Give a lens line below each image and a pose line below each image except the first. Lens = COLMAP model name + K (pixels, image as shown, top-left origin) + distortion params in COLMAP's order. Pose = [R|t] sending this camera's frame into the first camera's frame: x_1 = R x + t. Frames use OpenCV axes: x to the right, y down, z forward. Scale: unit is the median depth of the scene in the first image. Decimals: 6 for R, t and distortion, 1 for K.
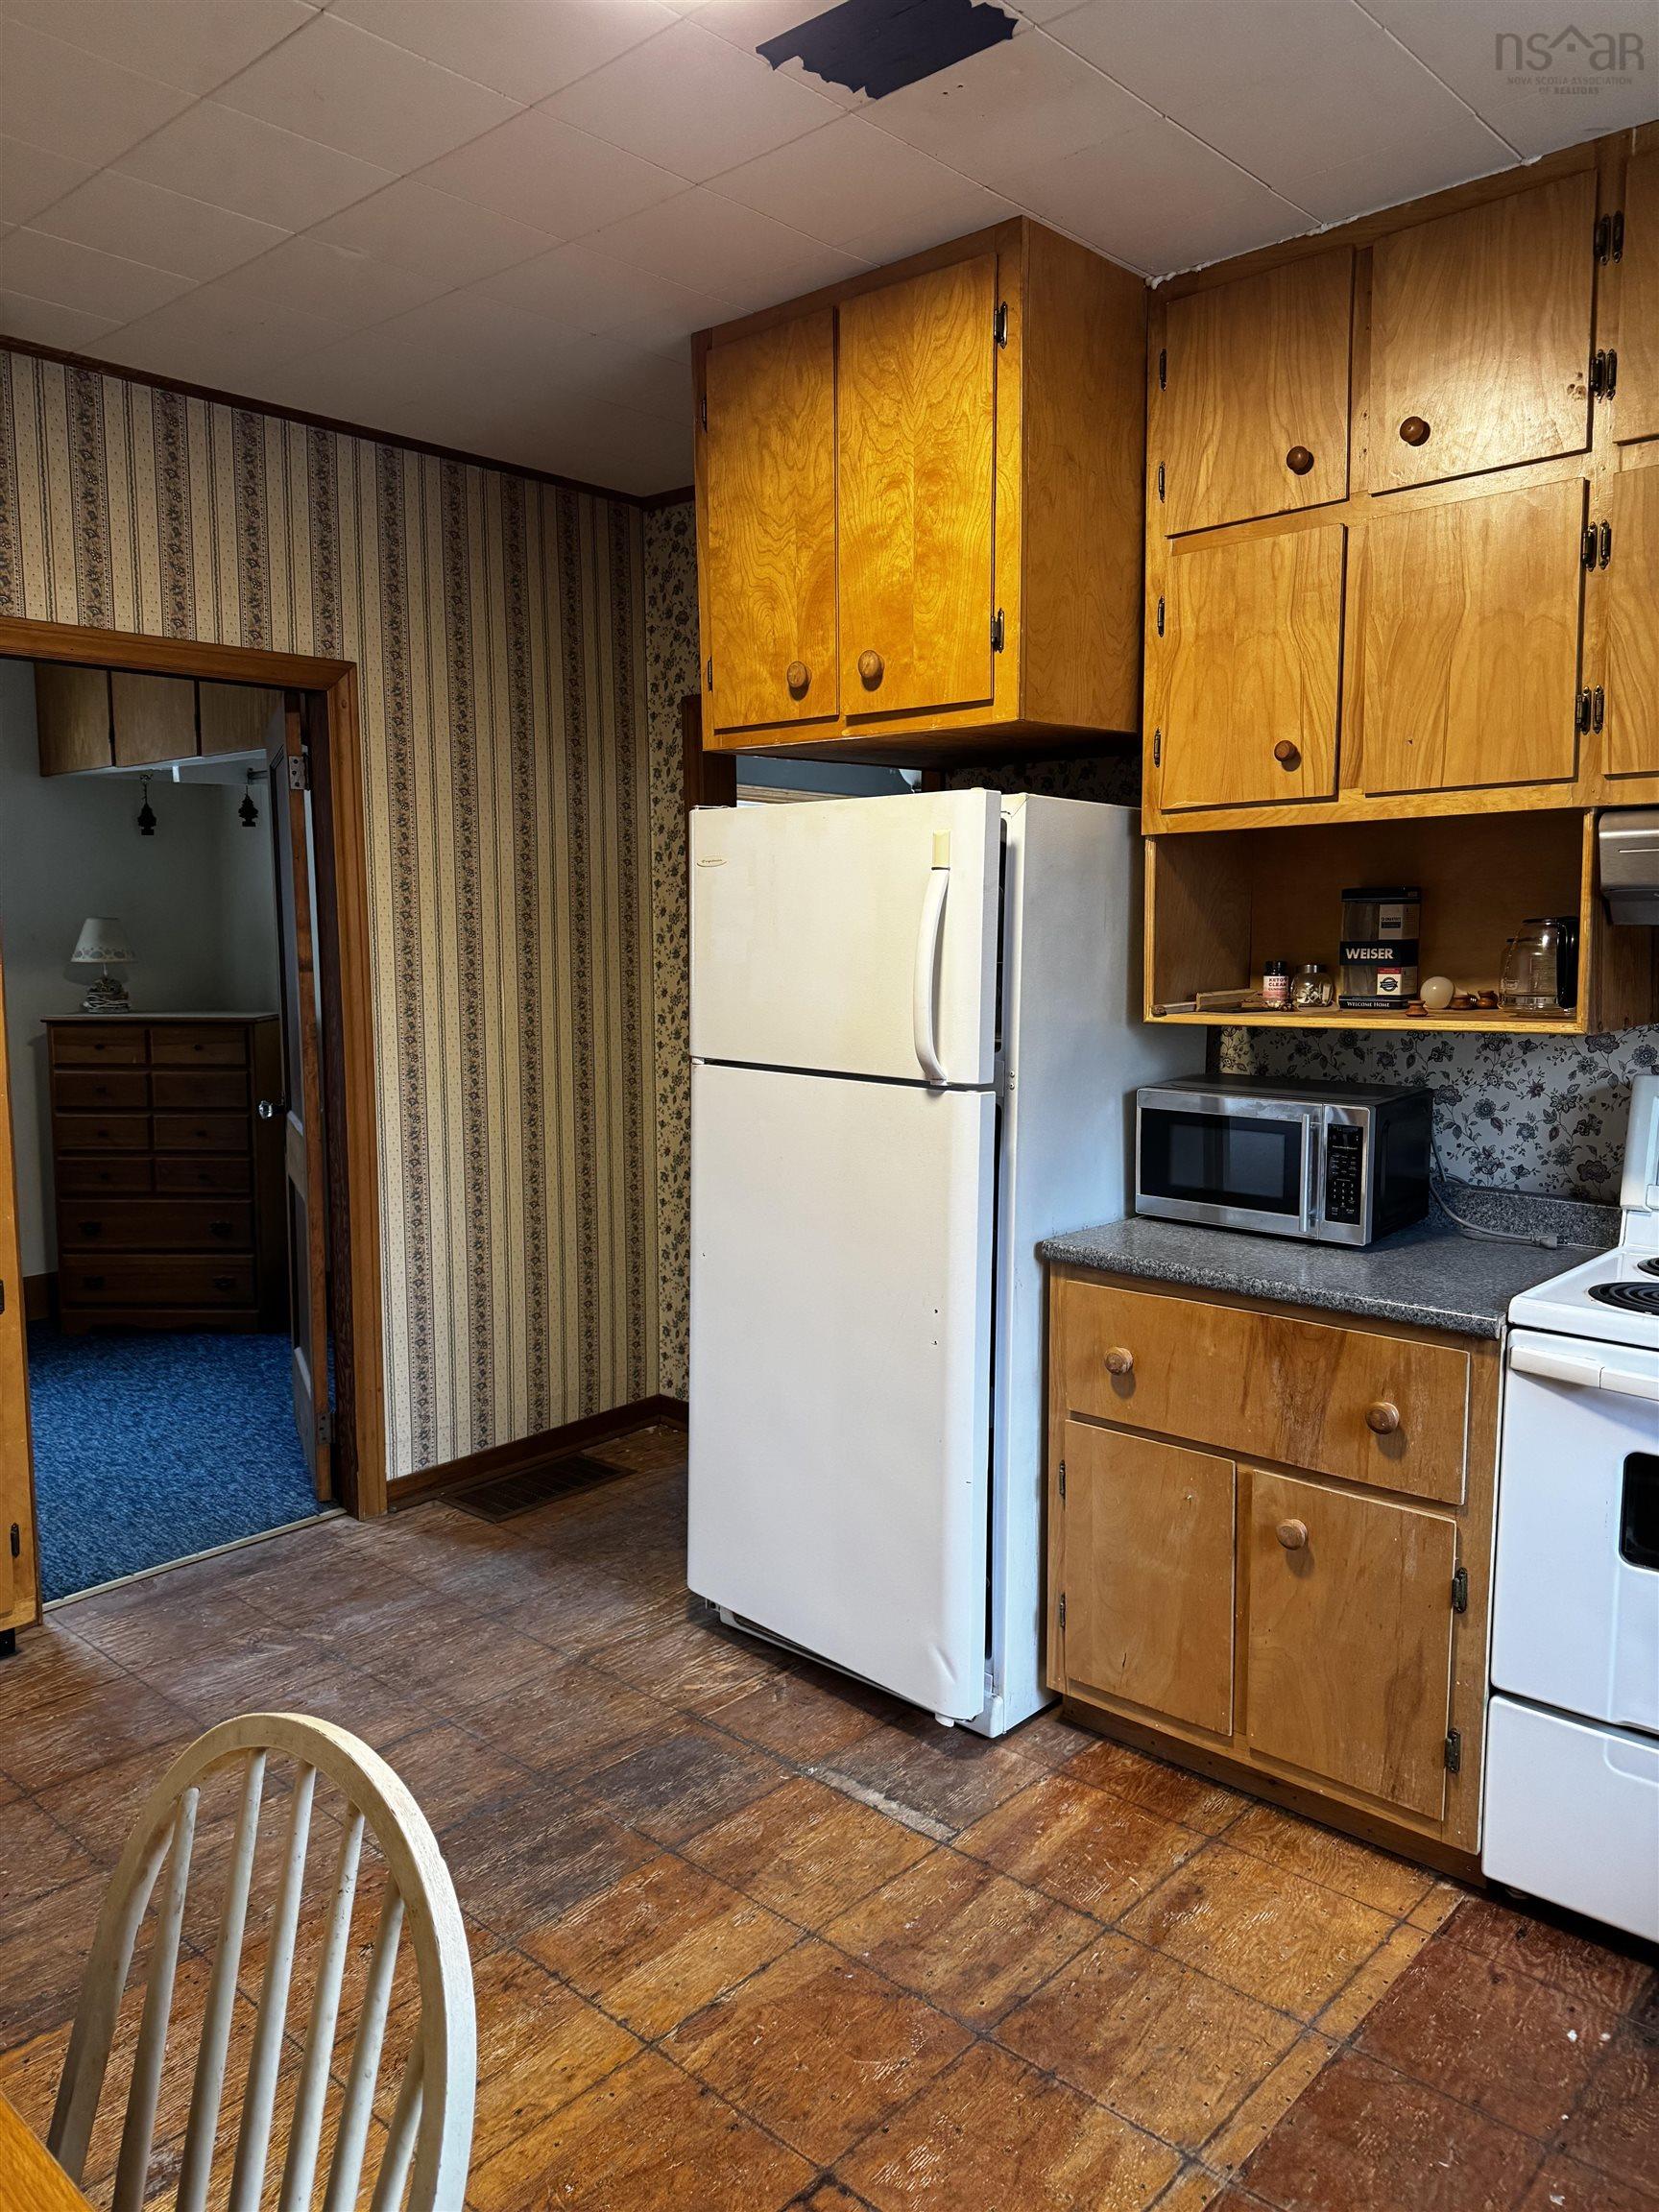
lens RADIAL K [[1569.3, 0, 816.1], [0, 1569.3, 1095.2], [0, 0, 1]] dist [0.048633, -0.040557]
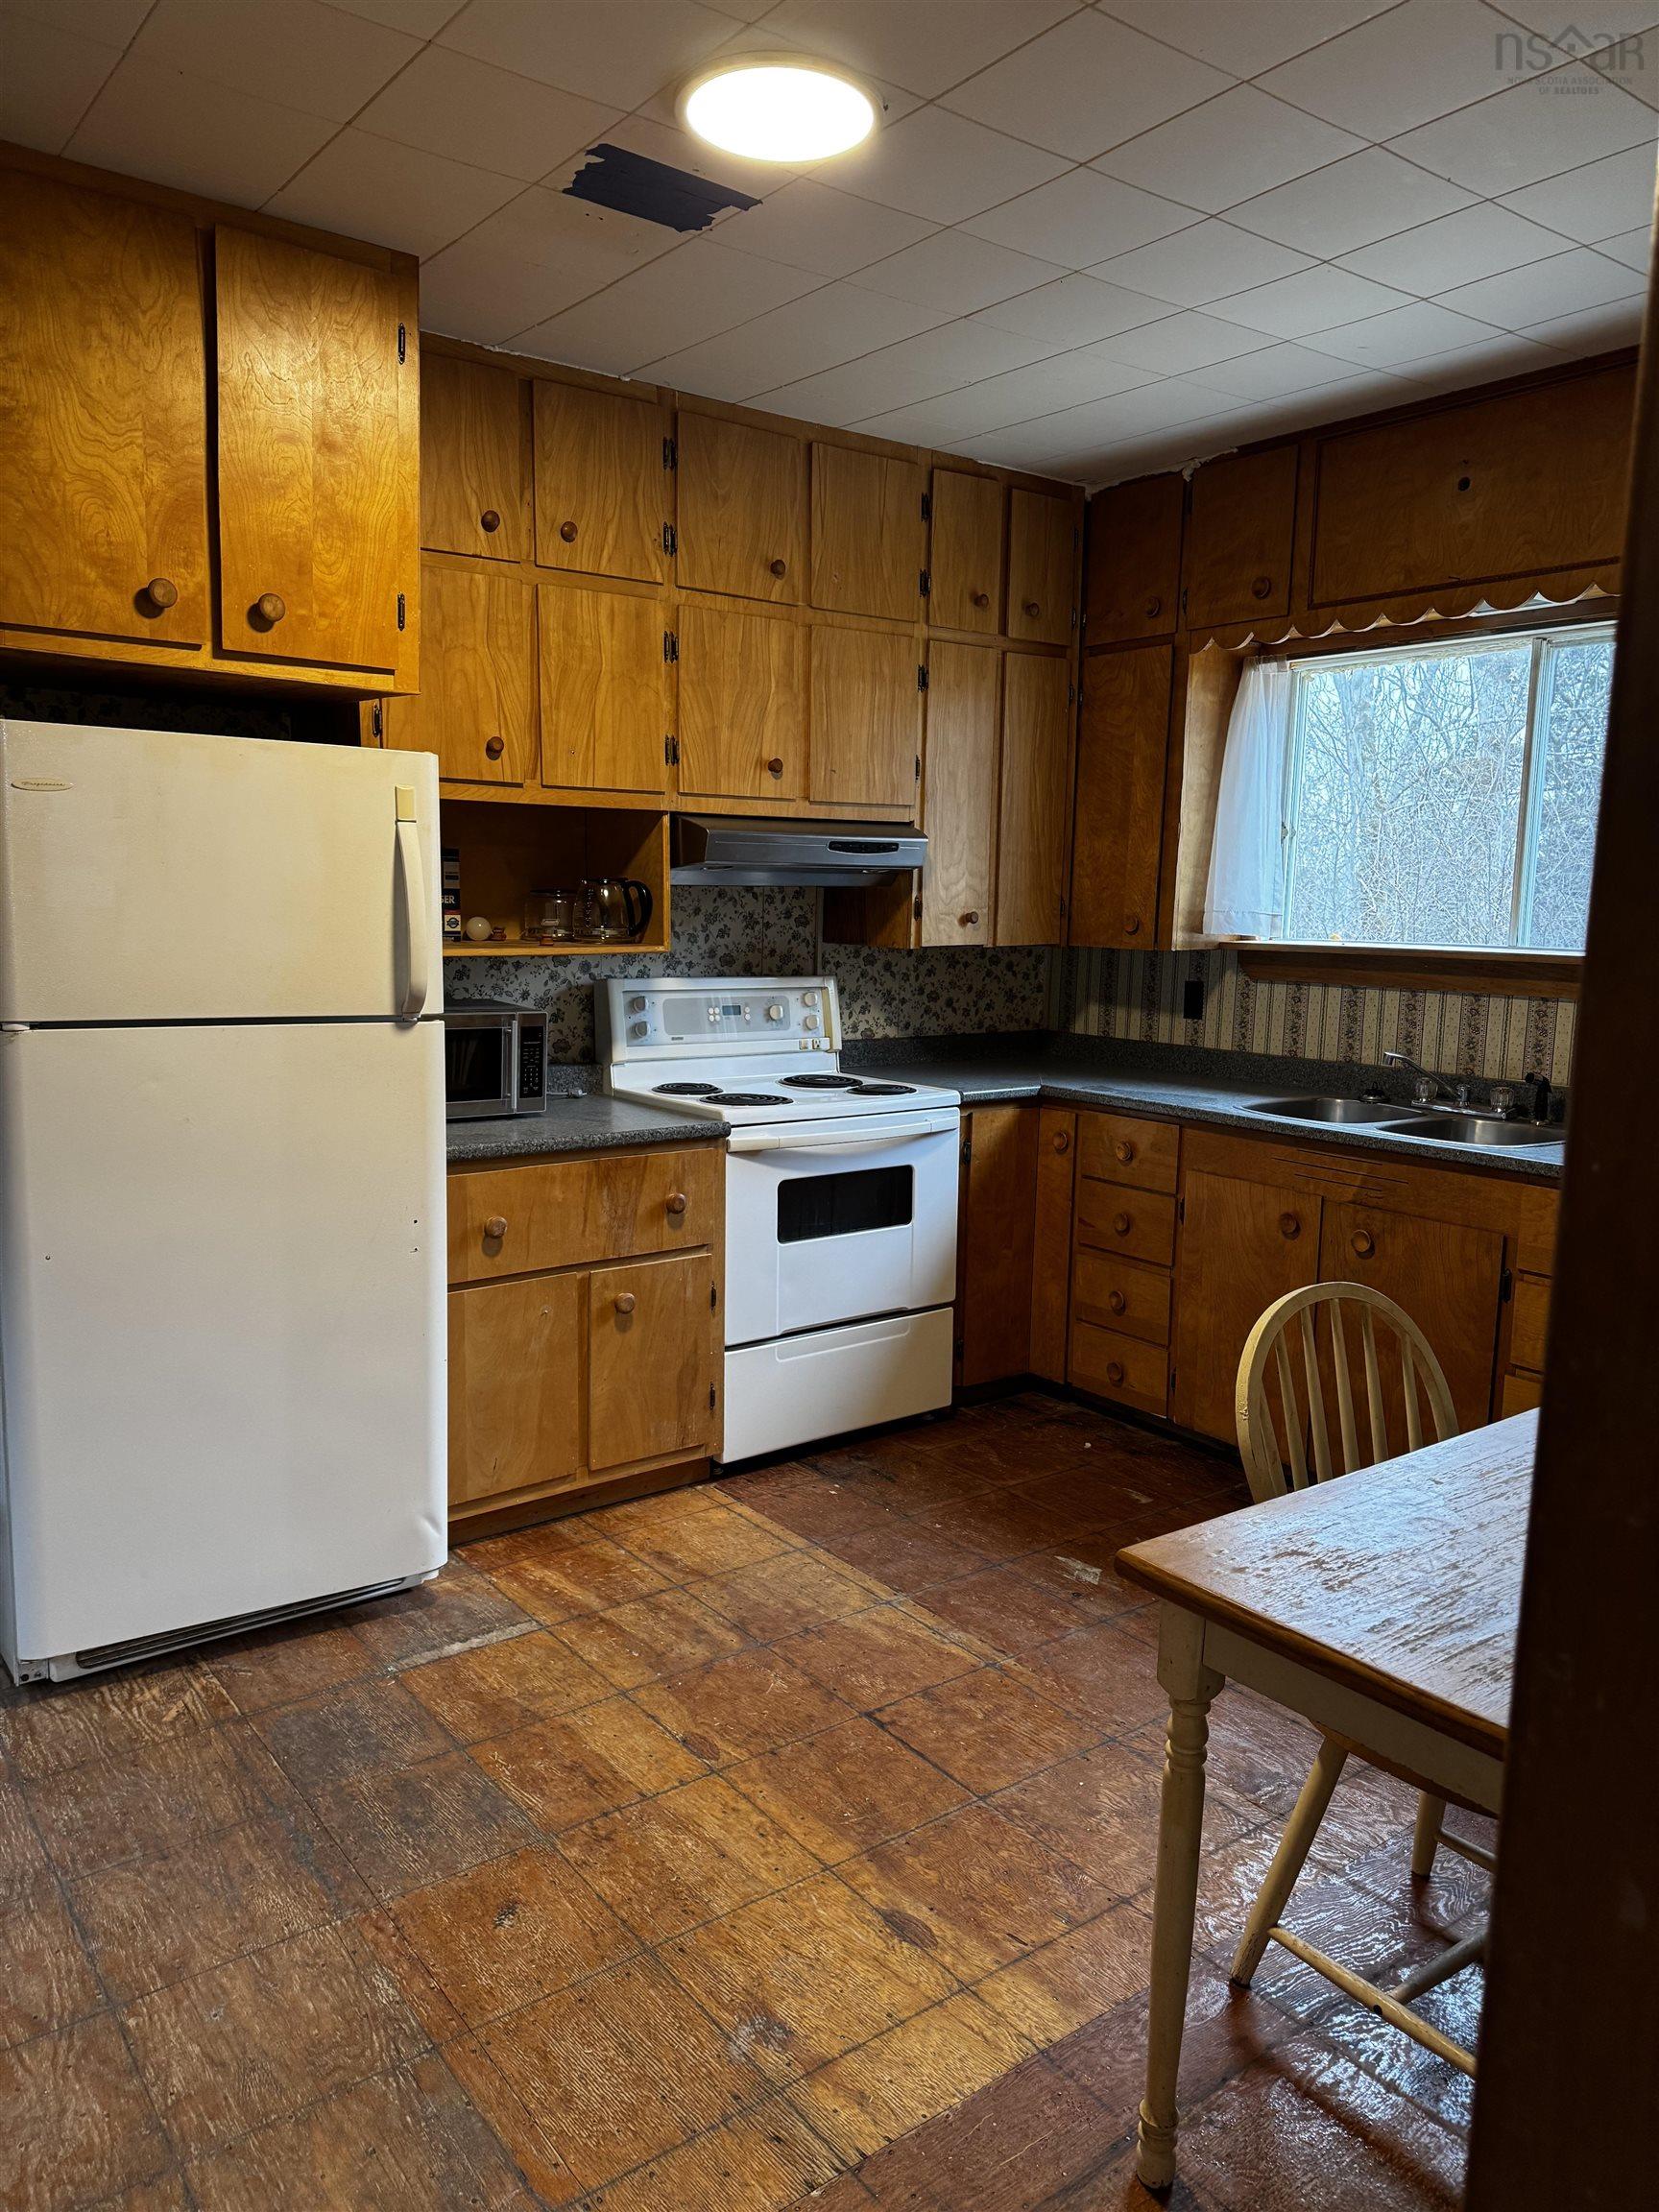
lens RADIAL K [[1569.3, 0, 814.7], [0, 1569.3, 1110.7], [0, 0, 1]] dist [0.048633, -0.040557]
pose [[0.171435, -0.128946, 0.976721, -1.029440], [0.086698, 0.989526, 0.115419, -0.047078], [-0.981373, 0.064892, 0.180819, 0.547943]]
